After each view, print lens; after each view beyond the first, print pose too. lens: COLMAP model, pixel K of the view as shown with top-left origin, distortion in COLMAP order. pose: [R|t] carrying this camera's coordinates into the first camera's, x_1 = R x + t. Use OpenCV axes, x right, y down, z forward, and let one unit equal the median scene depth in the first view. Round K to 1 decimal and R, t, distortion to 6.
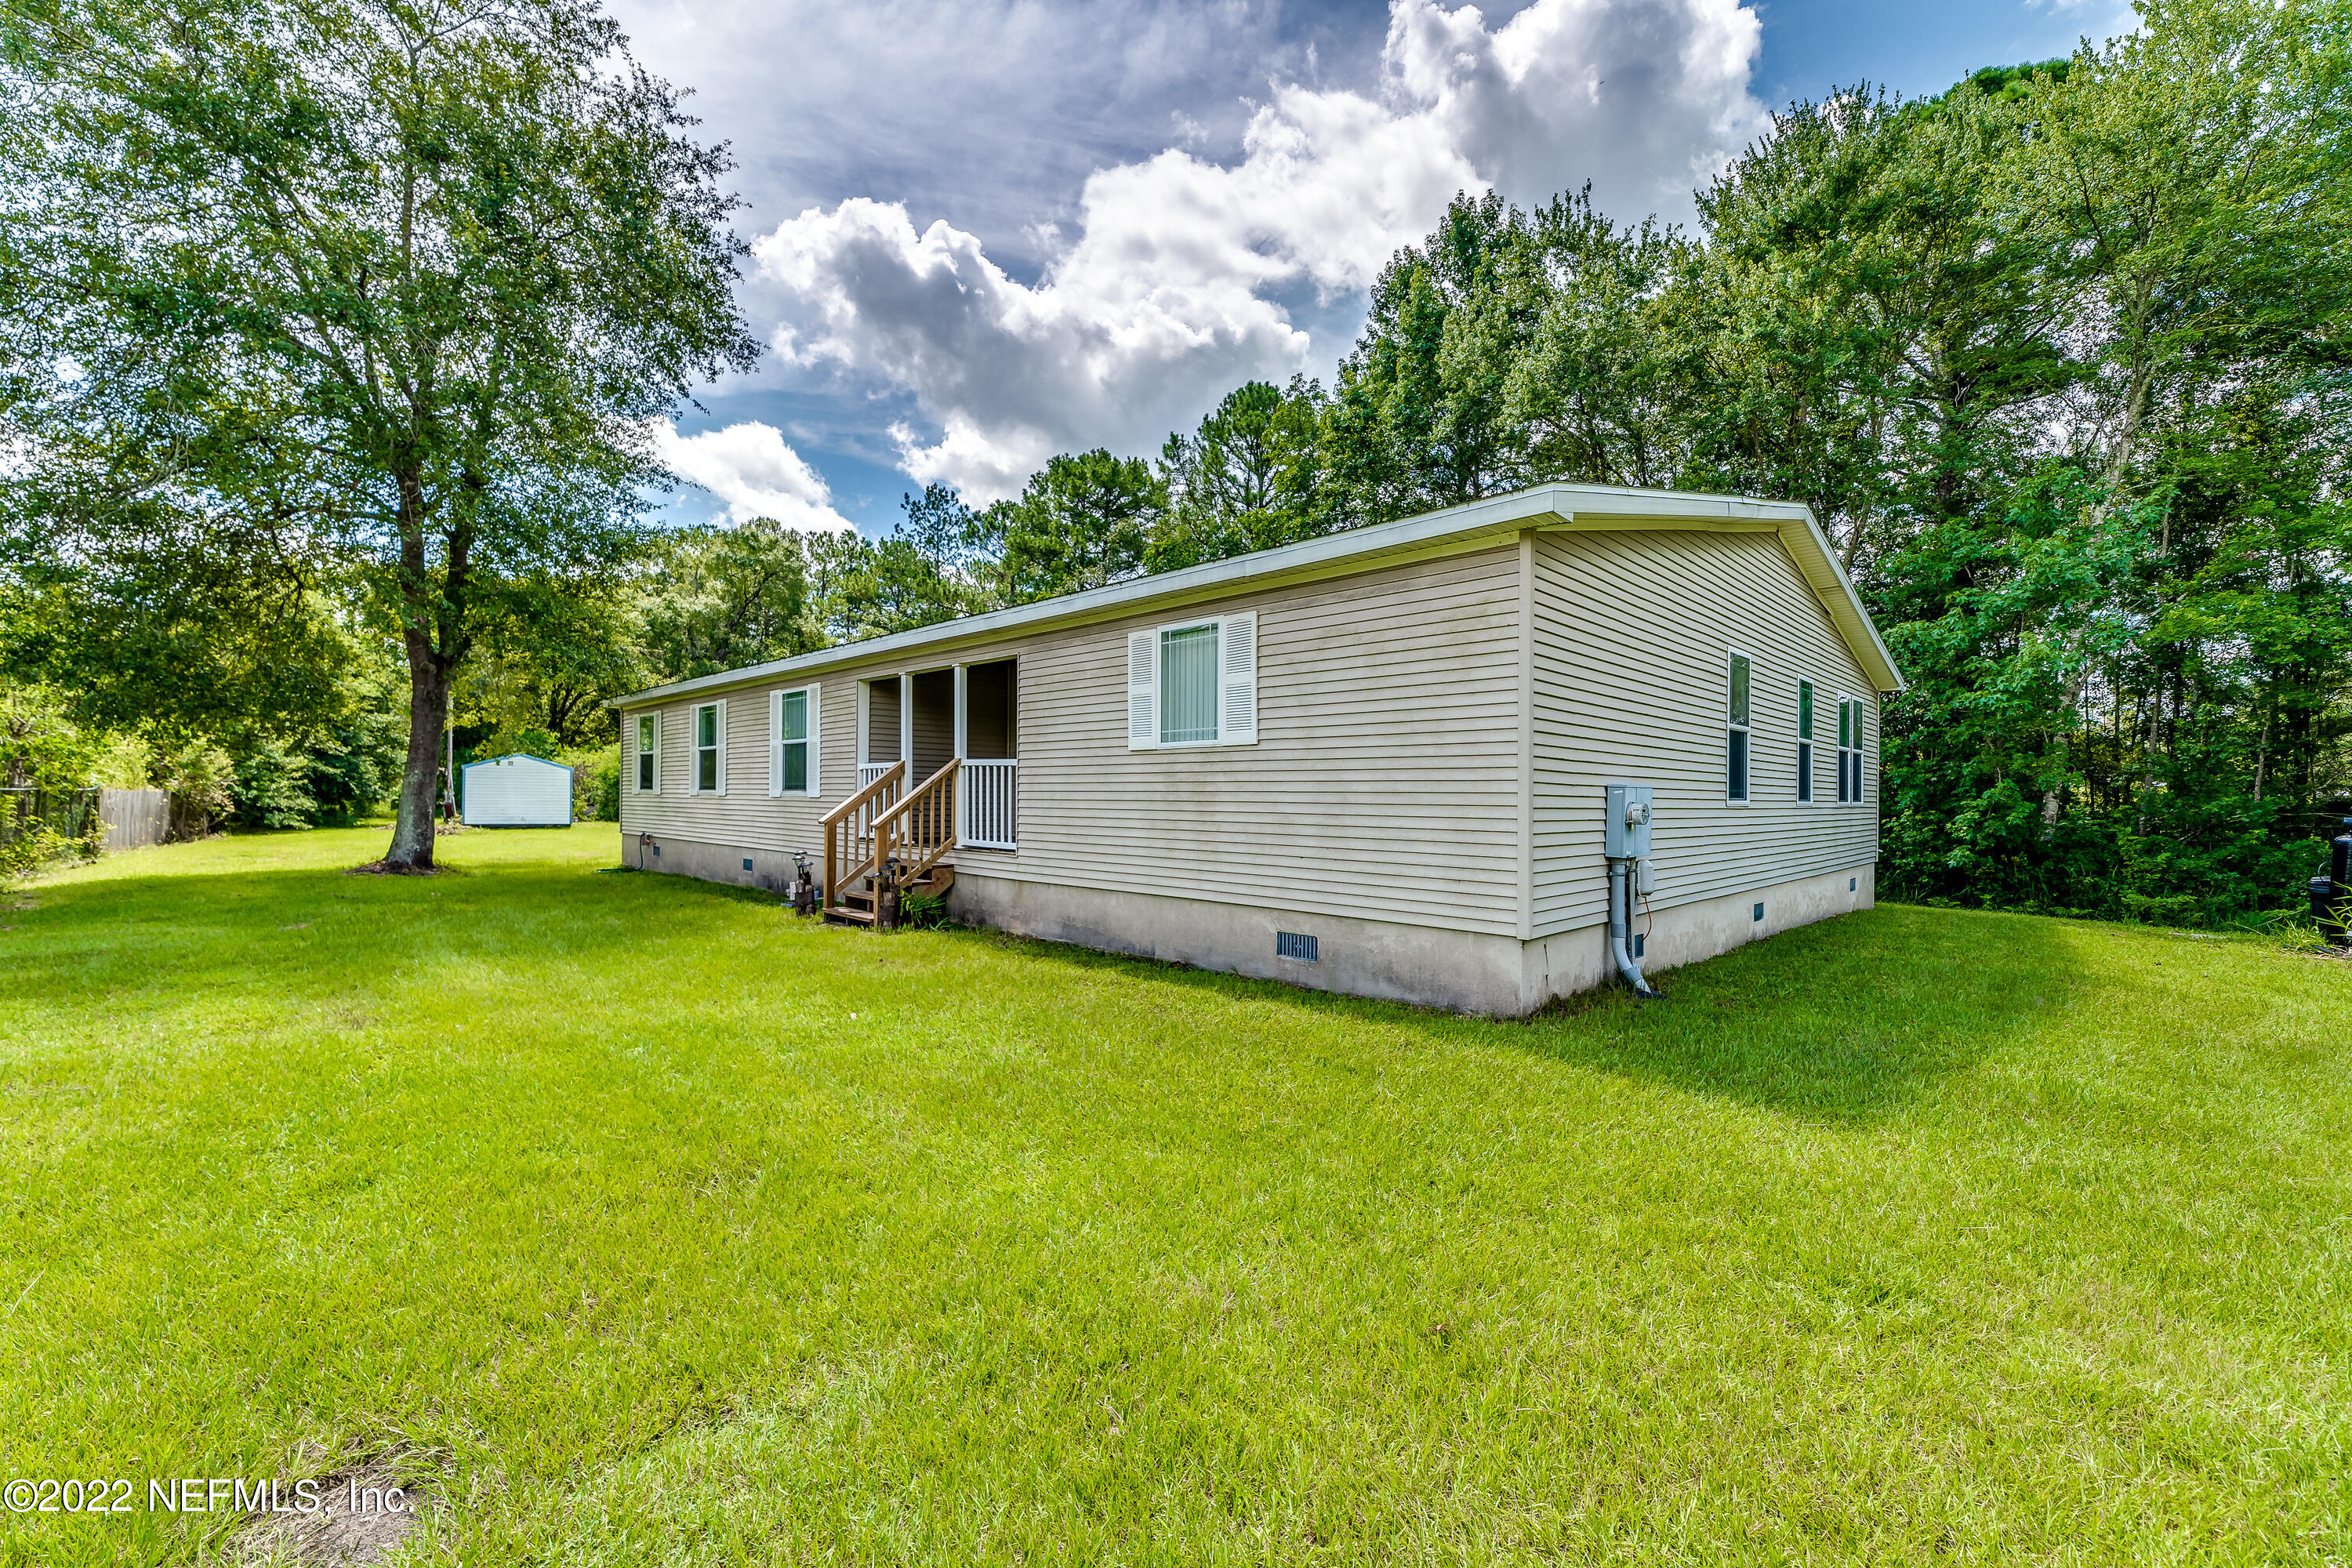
lens RADIAL K [[942.5, 0, 1176.0], [0, 942.5, 784.0], [0, 0, 1]] dist [0.002456, 0.000438]
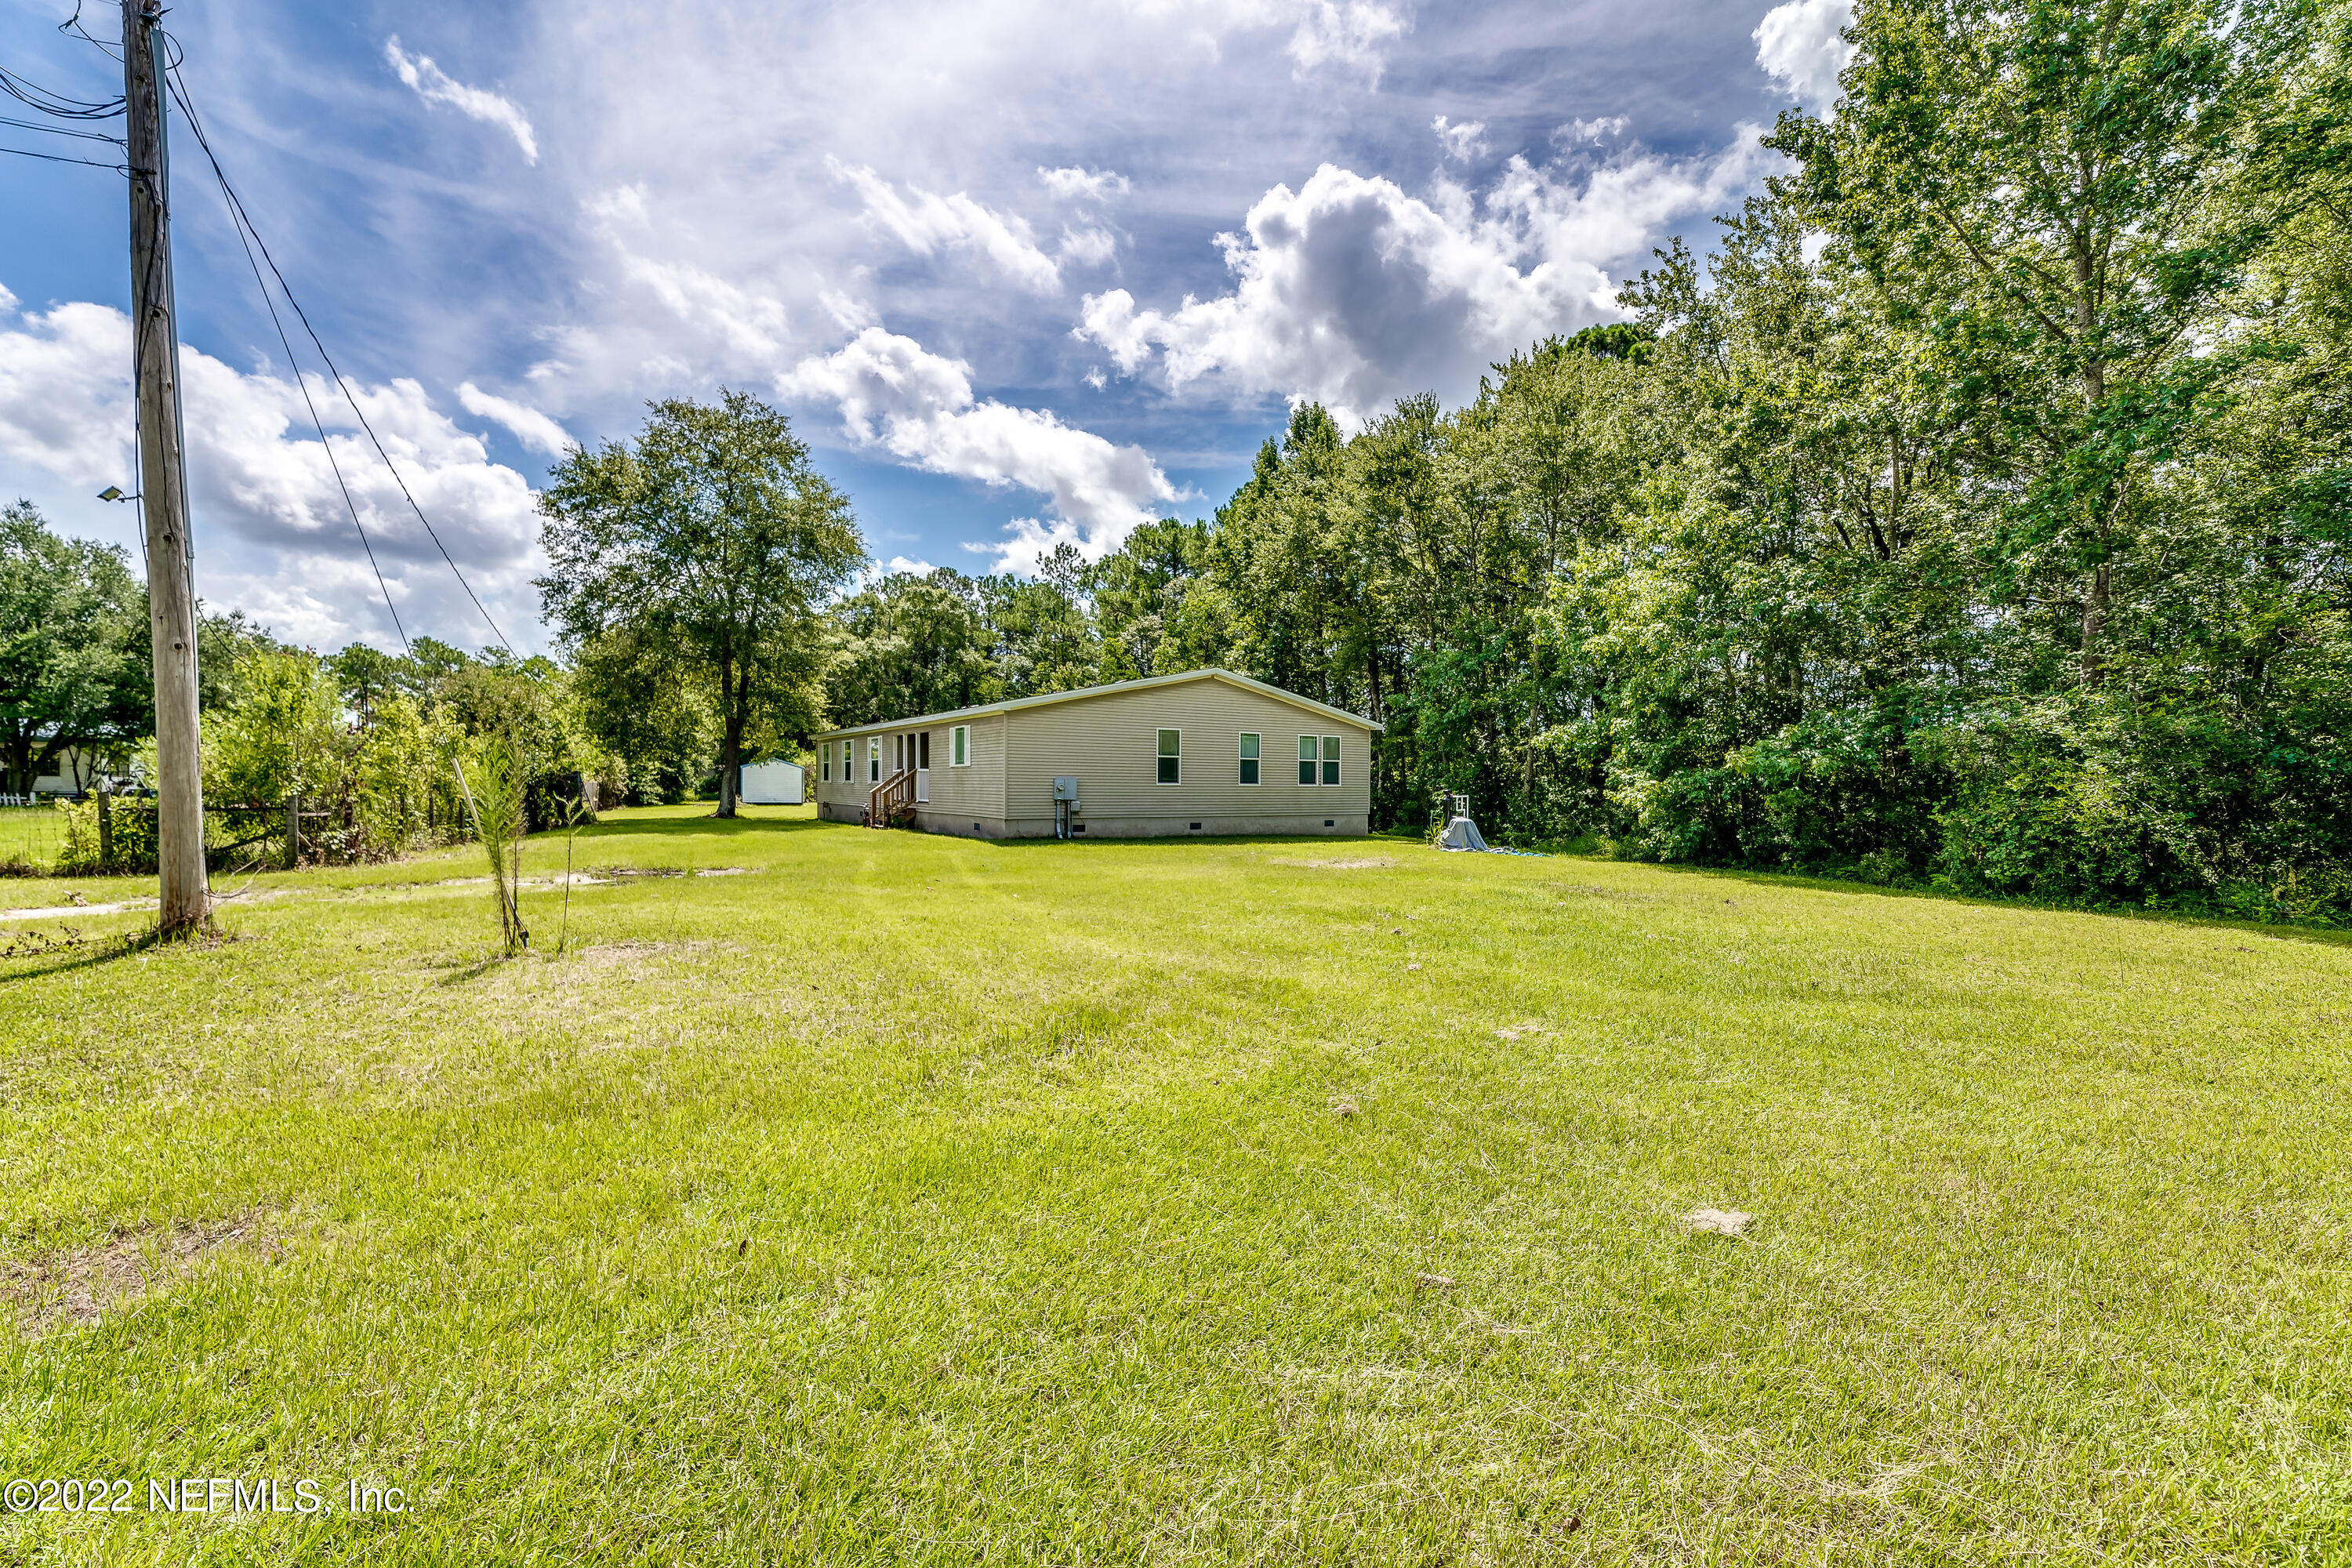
lens RADIAL K [[942.5, 0, 1176.0], [0, 942.5, 784.0], [0, 0, 1]] dist [0.002456, 0.000438]
pose [[0.978821, -0.001677, -0.204711, 0.398739], [0.003383, 0.999962, 0.007985, -0.000452], [0.204689, -0.008509, 0.978790, -0.565066]]
